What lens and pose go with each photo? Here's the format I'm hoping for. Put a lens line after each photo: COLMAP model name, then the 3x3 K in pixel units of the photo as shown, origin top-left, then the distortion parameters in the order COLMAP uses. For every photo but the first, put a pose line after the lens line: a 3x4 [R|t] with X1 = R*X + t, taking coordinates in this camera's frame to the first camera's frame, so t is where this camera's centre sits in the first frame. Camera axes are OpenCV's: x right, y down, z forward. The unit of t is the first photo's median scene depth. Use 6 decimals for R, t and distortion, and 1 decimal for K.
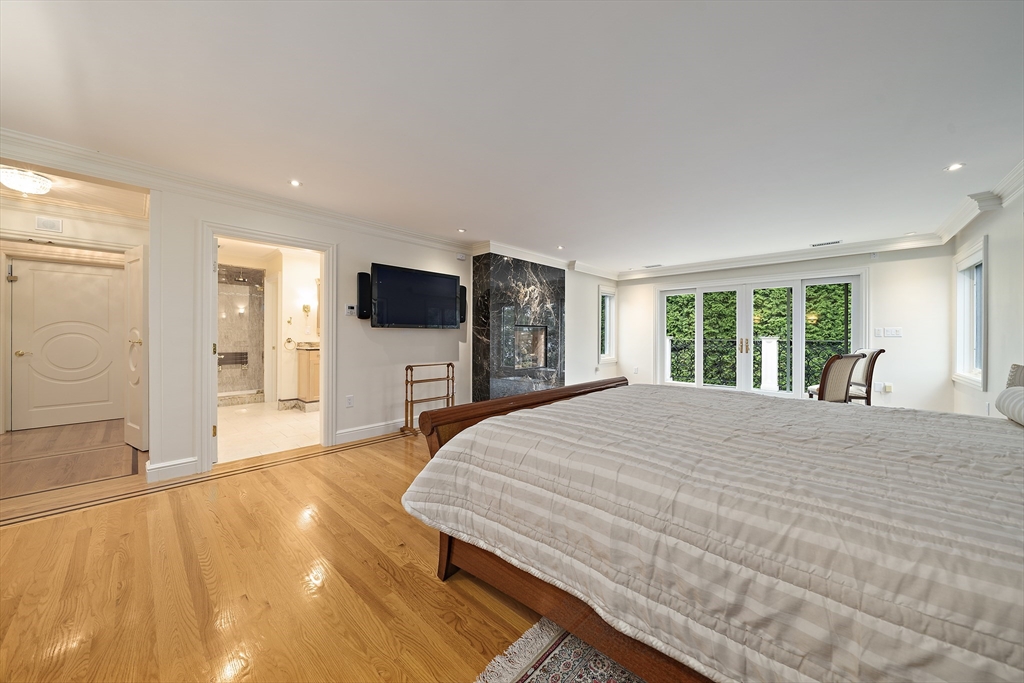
lens RADIAL K [[356.6, 0, 512.8], [0, 356.6, 336.7], [0, 0, 1]] dist [-0.001318, -0.000054]
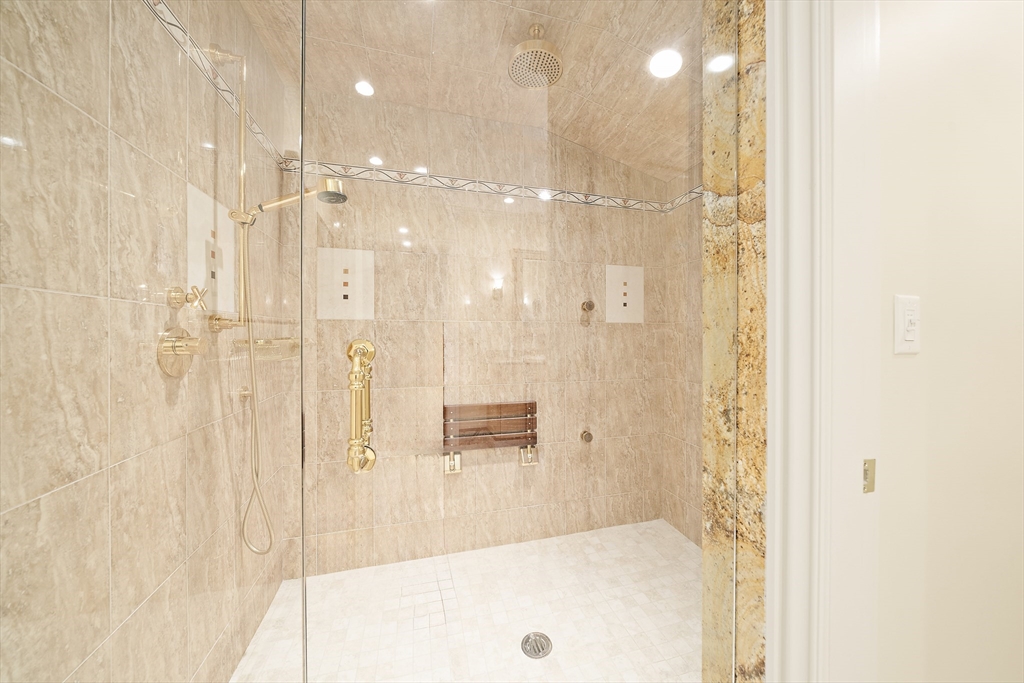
lens RADIAL K [[350.1, 0, 513.7], [0, 350.1, 339.0], [0, 0, 1]] dist [-0.000181, 0.000019]
pose [[0.854949, 0.002869, -0.518704, -0.171911], [-0.001733, 0.999995, 0.002675, -0.001733], [0.518709, -0.001388, 0.854950, 0.210922]]
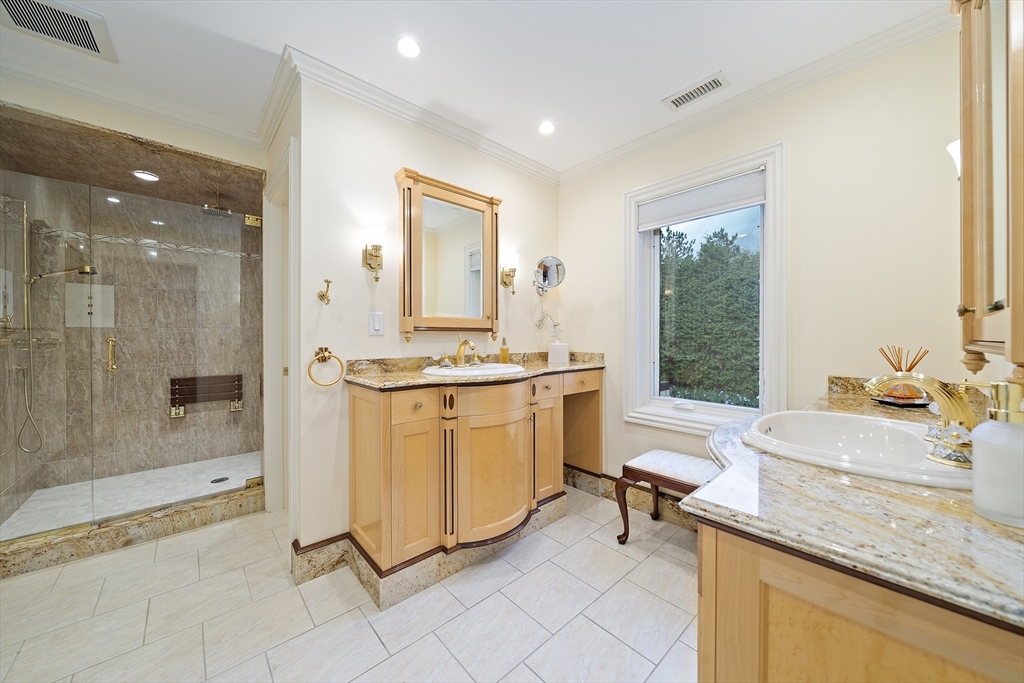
lens RADIAL K [[362.6, 0, 514.3], [0, 362.6, 338.9], [0, 0, 1]] dist [-0.001004, -0.000043]
pose [[0.996543, -0.006874, -0.082798, -0.093713], [0.006755, 0.999976, -0.001721, -0.000534], [0.082808, 0.001156, 0.996565, 0.150508]]
